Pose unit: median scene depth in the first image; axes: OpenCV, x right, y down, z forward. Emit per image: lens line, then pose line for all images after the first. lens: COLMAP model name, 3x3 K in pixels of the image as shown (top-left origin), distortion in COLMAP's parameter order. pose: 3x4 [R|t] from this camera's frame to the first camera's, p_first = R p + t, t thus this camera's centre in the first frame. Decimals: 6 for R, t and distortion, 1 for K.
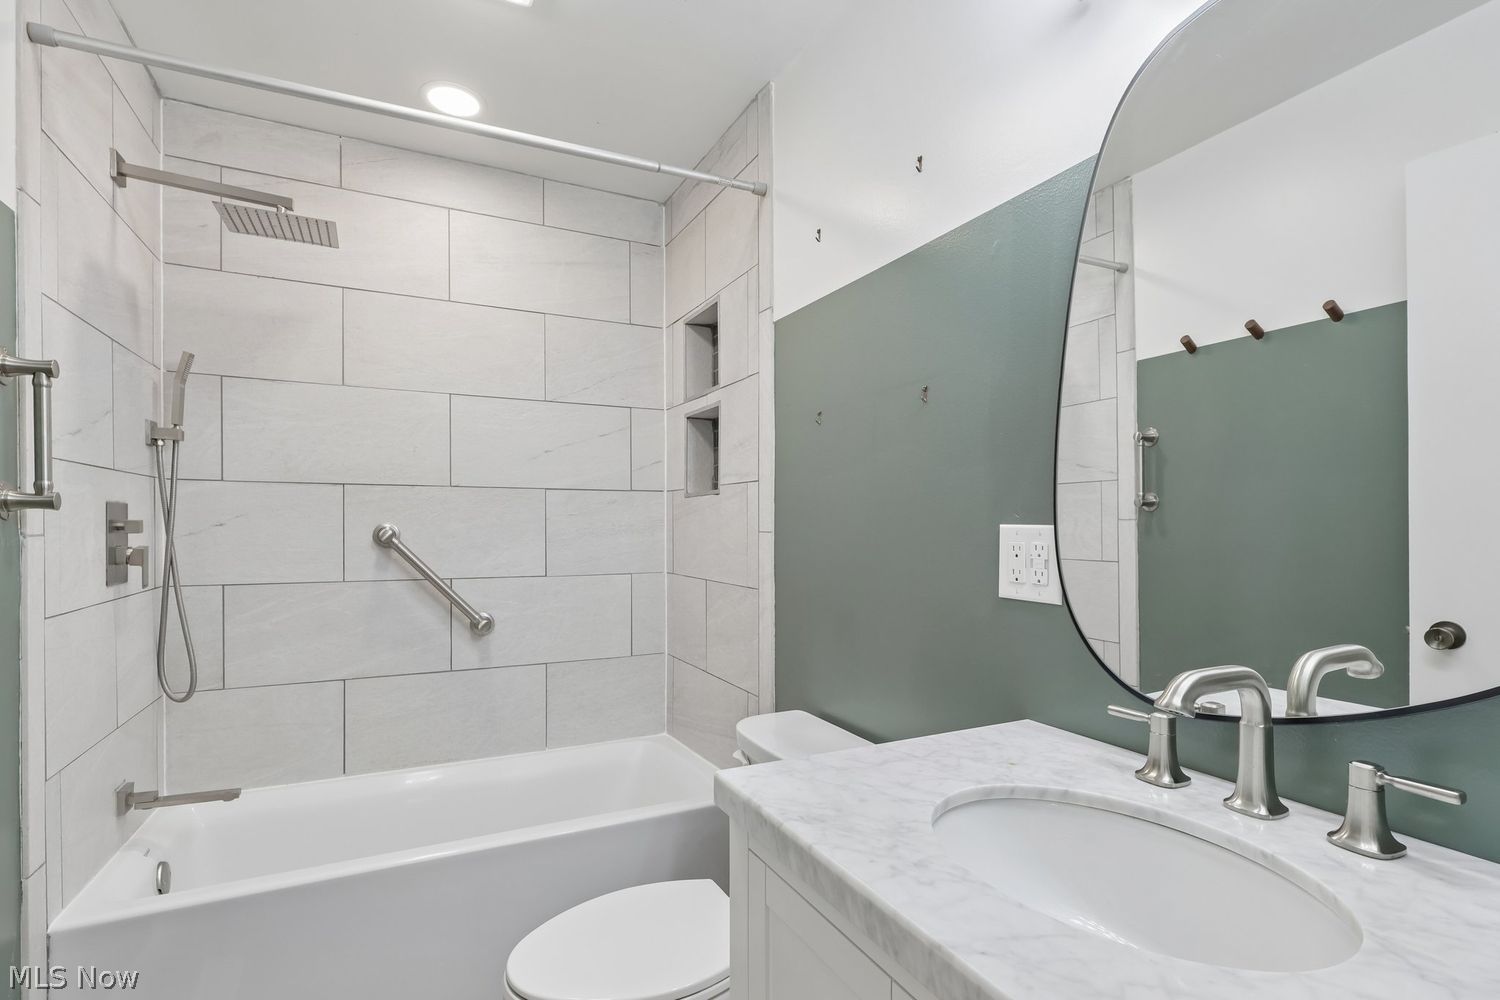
lens RADIAL K [[699.5, 0, 740.4], [0, 699.5, 510.4], [0, 0, 1]] dist [-0.009209, 0.002397]
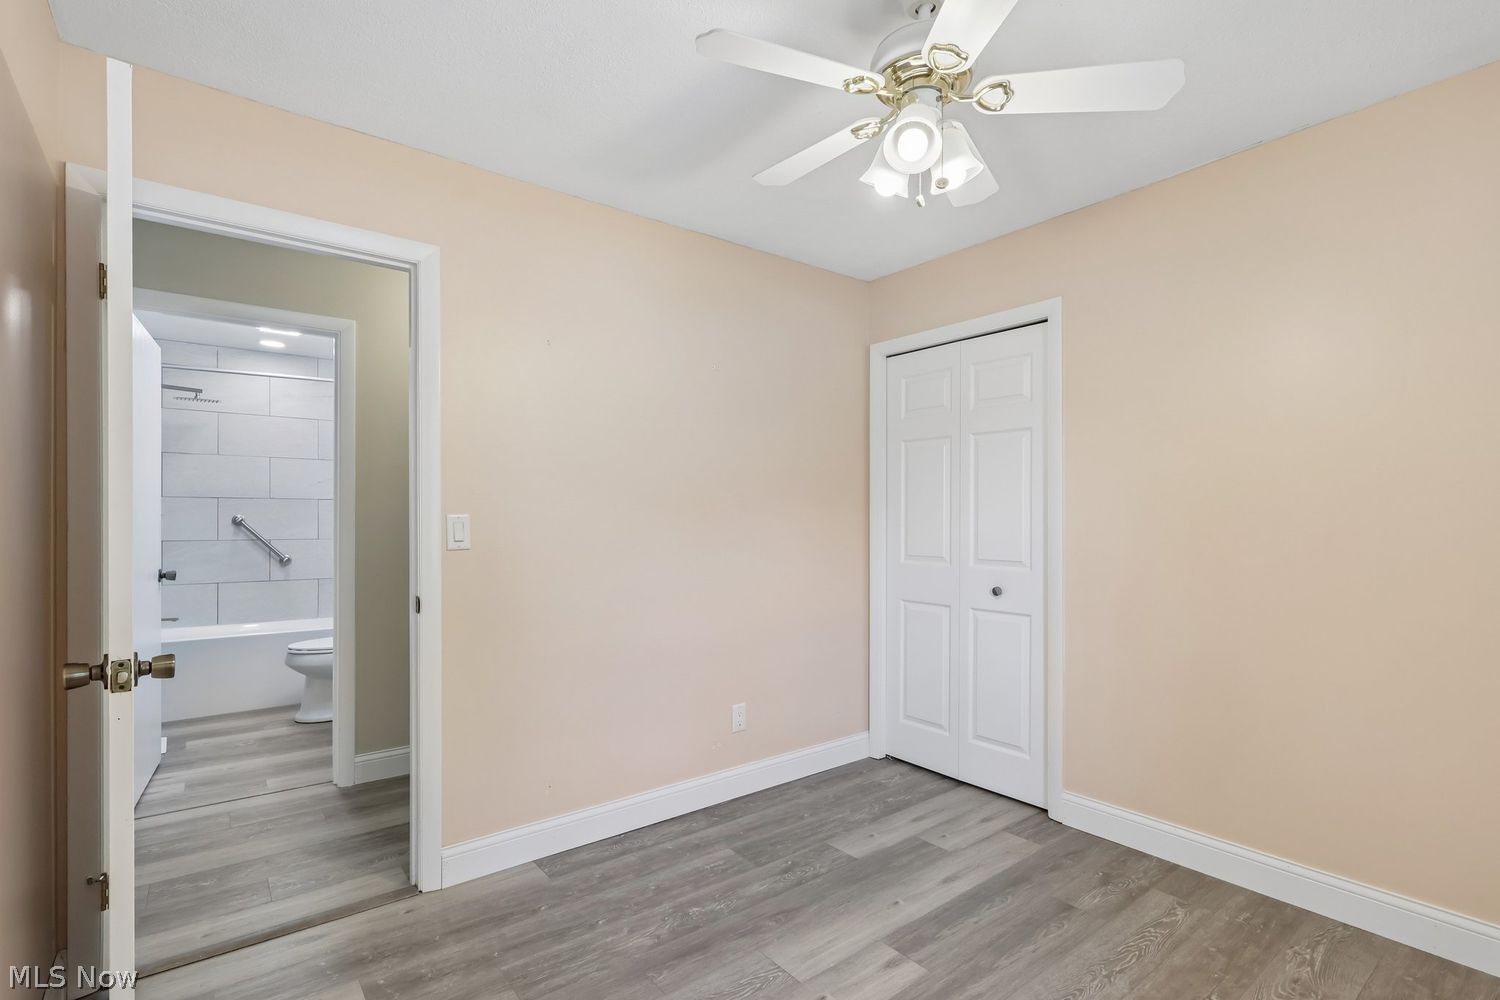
lens RADIAL K [[699.5, 0, 759.9], [0, 699.5, 501.1], [0, 0, 1]] dist [-0.009209, 0.002397]
pose [[0.984406, 0.008685, 0.175696, 0.751765], [-0.007664, 0.999950, -0.006492, -0.024627], [-0.175743, 0.005044, 0.984423, -1.504060]]
